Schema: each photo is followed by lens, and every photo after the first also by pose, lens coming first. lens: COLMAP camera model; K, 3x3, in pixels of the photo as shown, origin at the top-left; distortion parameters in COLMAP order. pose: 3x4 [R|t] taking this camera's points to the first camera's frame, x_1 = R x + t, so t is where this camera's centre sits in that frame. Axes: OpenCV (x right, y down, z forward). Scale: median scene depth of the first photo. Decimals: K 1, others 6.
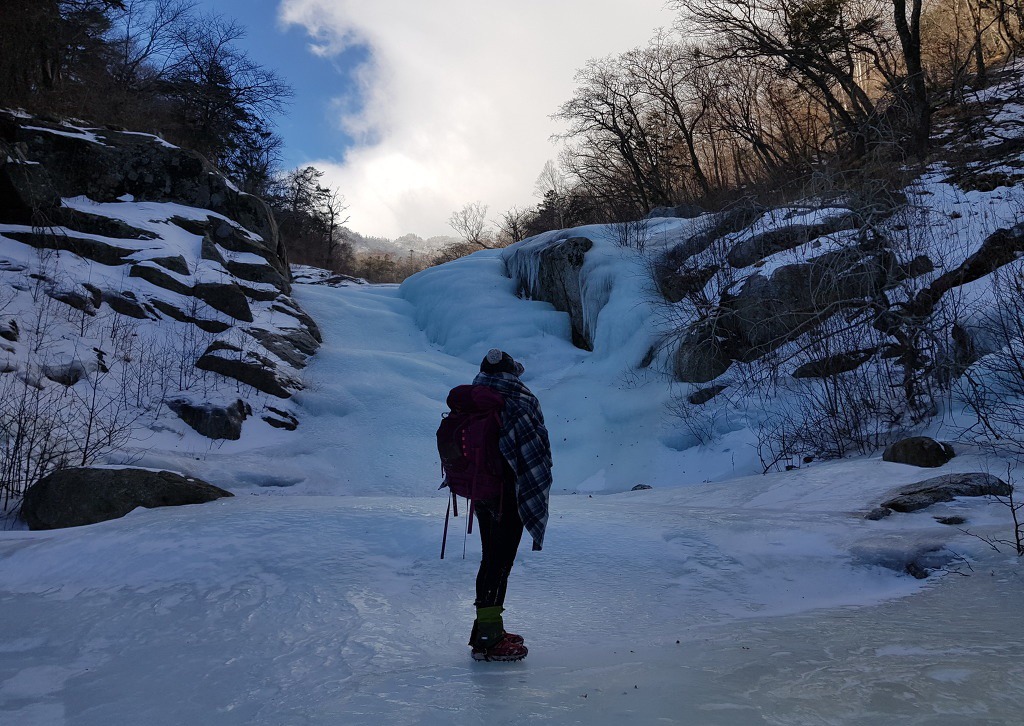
lens RADIAL K [[805.2, 0, 511.8], [0, 805.2, 363.1], [0, 0, 1]] dist [-0.007380, -0.000341]
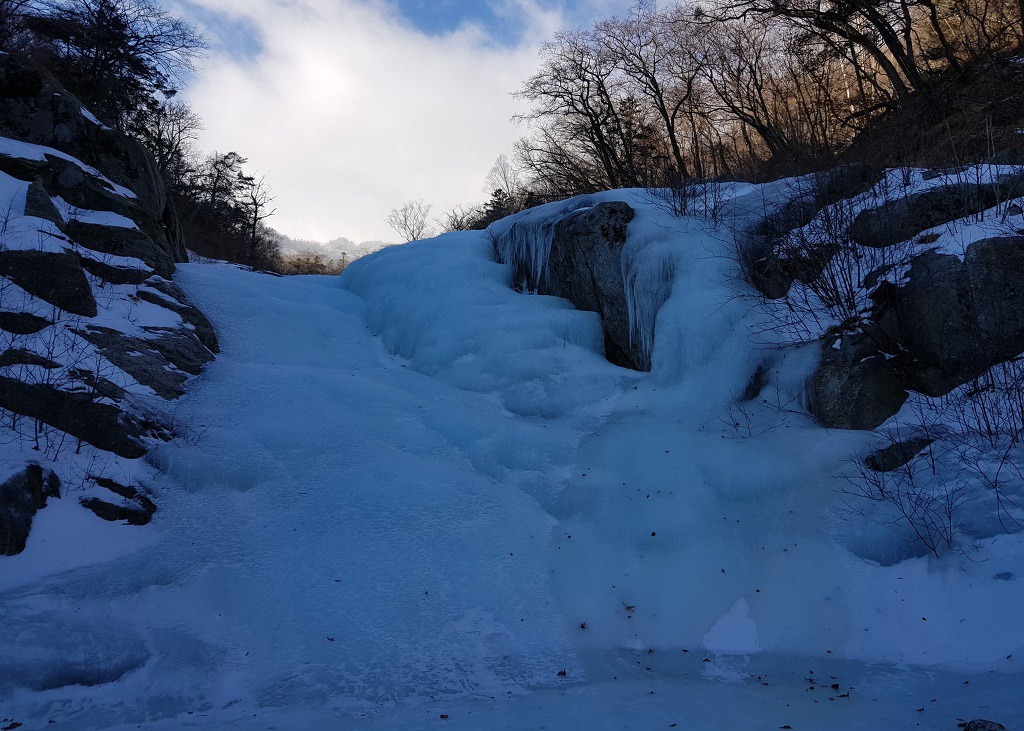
lens RADIAL K [[795.8, 0, 513.9], [0, 795.8, 363.0], [0, 0, 1]] dist [0.004761, -0.024634]
pose [[0.995748, 0.011882, 0.091348, -0.062274], [-0.010804, 0.999866, -0.012296, -0.011833], [-0.091482, 0.011256, 0.995743, 0.350549]]
